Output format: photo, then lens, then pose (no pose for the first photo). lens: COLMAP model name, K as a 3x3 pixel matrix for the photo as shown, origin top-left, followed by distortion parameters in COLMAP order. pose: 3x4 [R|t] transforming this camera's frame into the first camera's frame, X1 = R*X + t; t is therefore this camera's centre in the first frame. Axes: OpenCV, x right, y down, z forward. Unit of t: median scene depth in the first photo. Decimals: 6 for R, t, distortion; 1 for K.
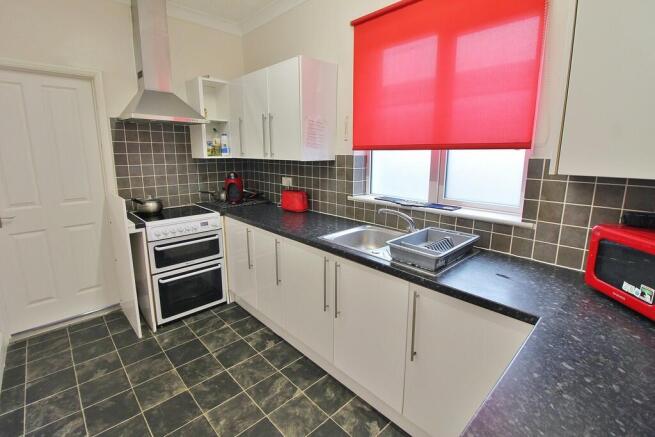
lens RADIAL K [[309.5, 0, 326.4], [0, 309.5, 207.7], [0, 0, 1]] dist [0.030438, -0.019597]
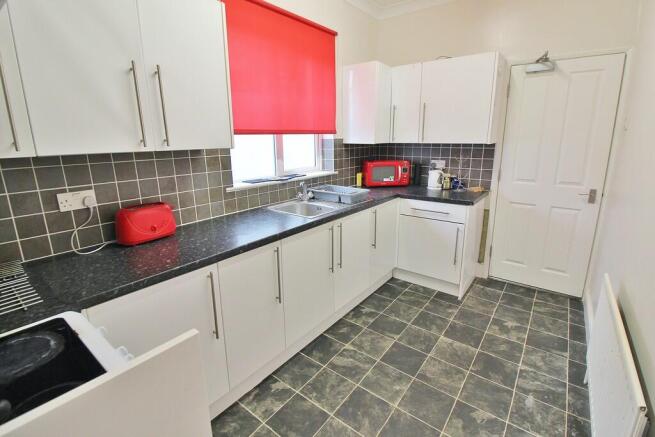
lens RADIAL K [[297.9, 0, 327.5], [0, 297.9, 218.5], [0, 0, 1]] dist [-0.026130, 0.000198]
pose [[-0.159521, -0.256316, 0.953339, -1.054083], [0.188664, 0.939990, 0.284296, -0.190044], [-0.968999, 0.225212, -0.101591, 1.137843]]
